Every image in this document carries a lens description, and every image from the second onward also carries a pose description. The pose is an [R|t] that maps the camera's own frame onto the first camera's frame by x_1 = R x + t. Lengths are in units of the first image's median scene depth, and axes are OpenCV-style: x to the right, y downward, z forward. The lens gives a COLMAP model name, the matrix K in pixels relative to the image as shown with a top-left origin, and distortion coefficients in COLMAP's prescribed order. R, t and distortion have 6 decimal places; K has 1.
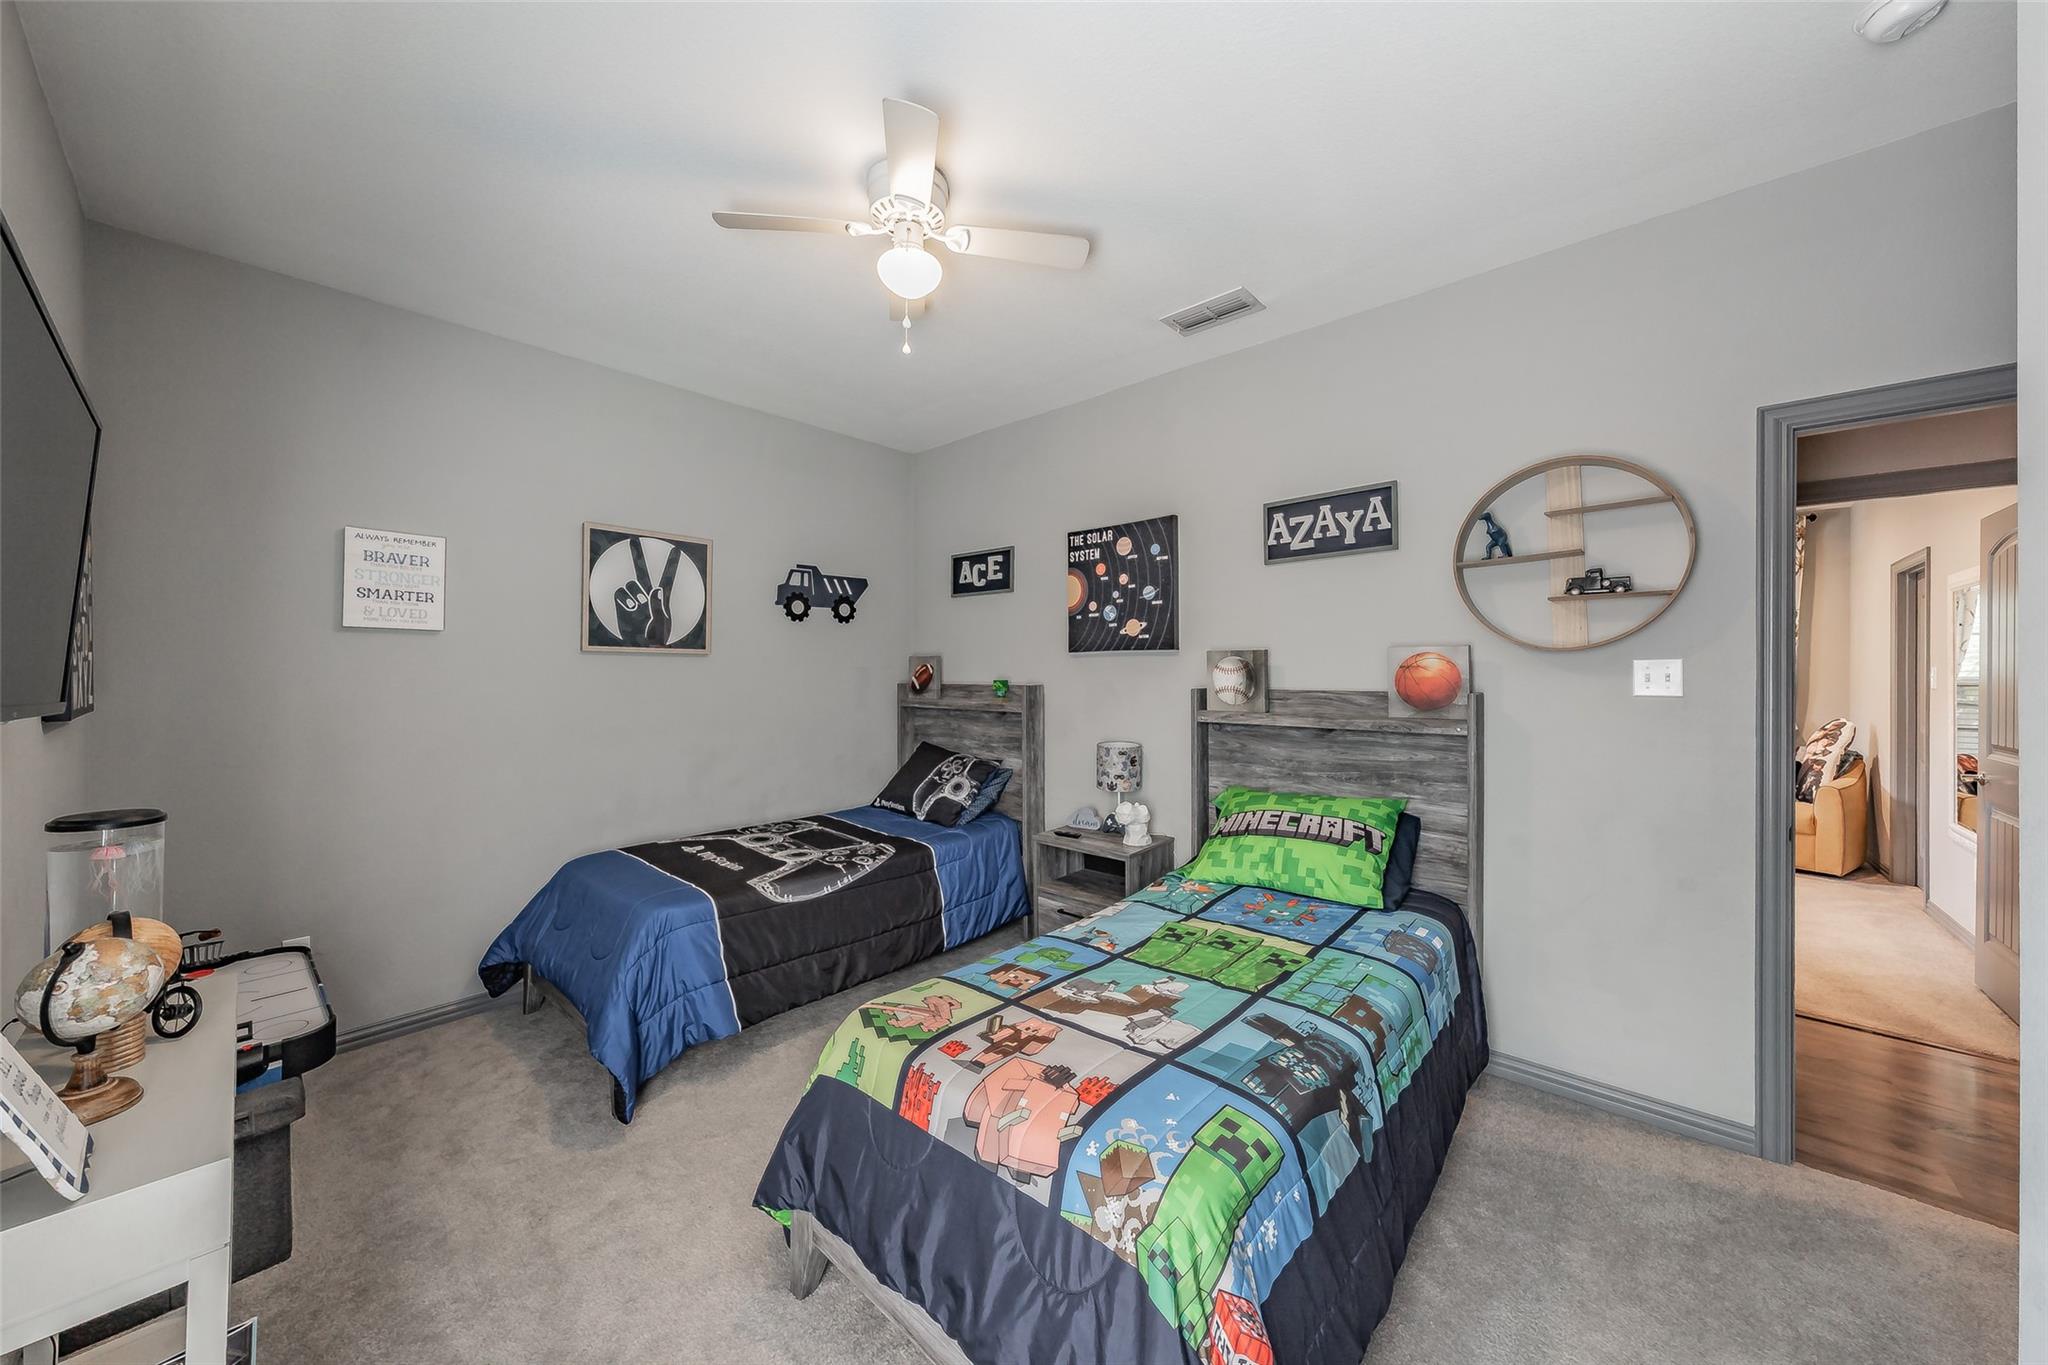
lens RADIAL K [[724.7, 0, 1024.0], [0, 724.7, 682.5], [0, 0, 1]] dist [-0.000630, -0.000097]
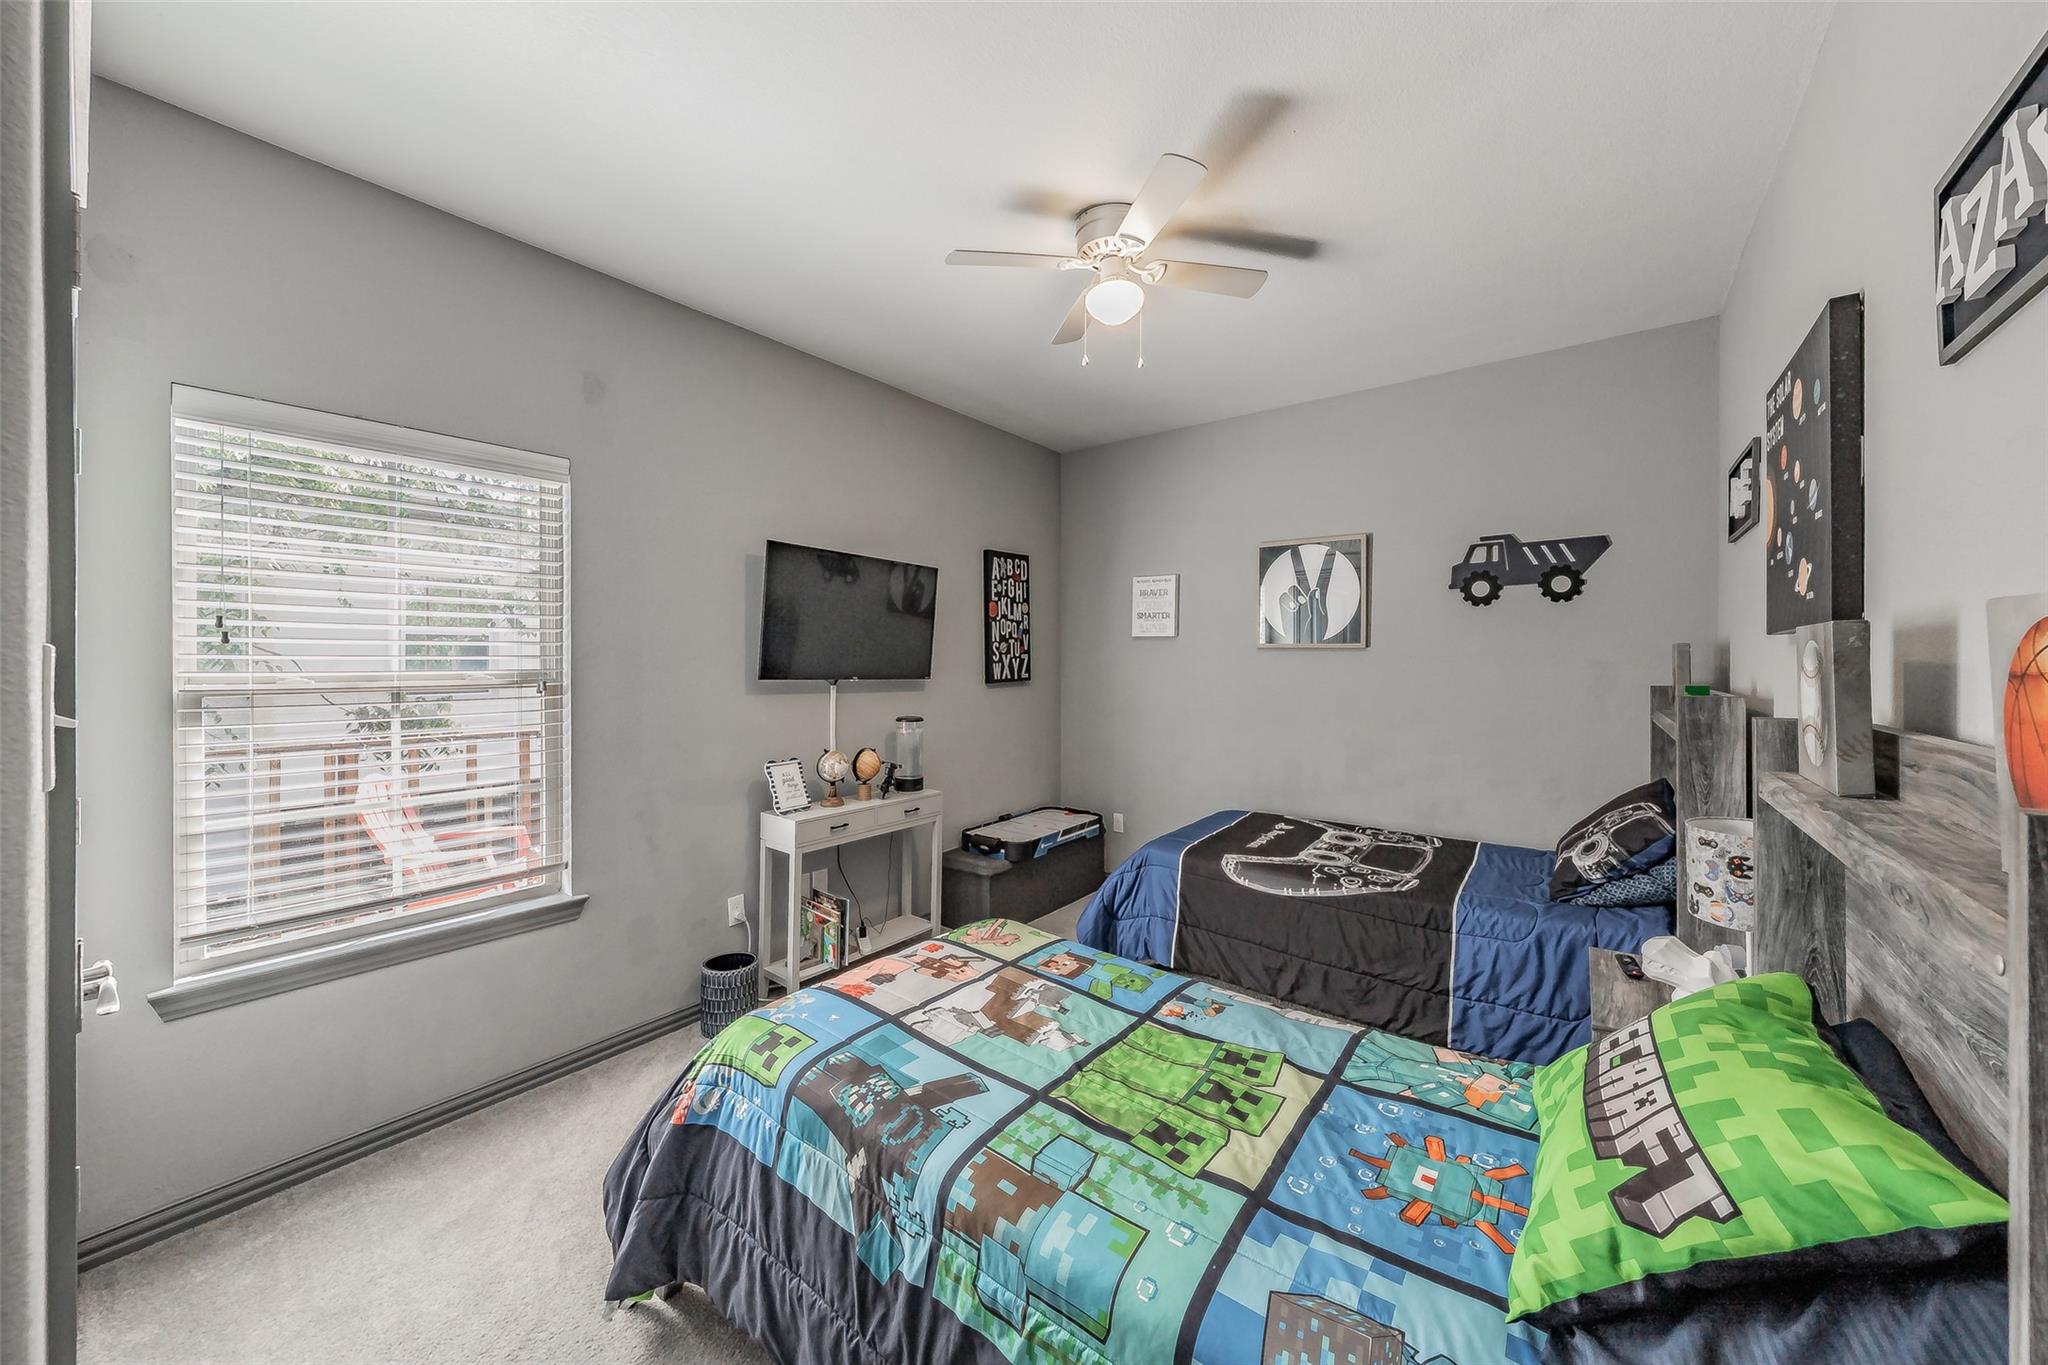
lens RADIAL K [[736.8, 0, 1020.4], [0, 736.8, 672.6], [0, 0, 1]] dist [-0.006825, -0.000023]
pose [[0.049894, 0.019810, -0.998558, 0.839209], [-0.019085, 0.999640, 0.018877, -0.022815], [0.998572, 0.018116, 0.050254, 0.718695]]
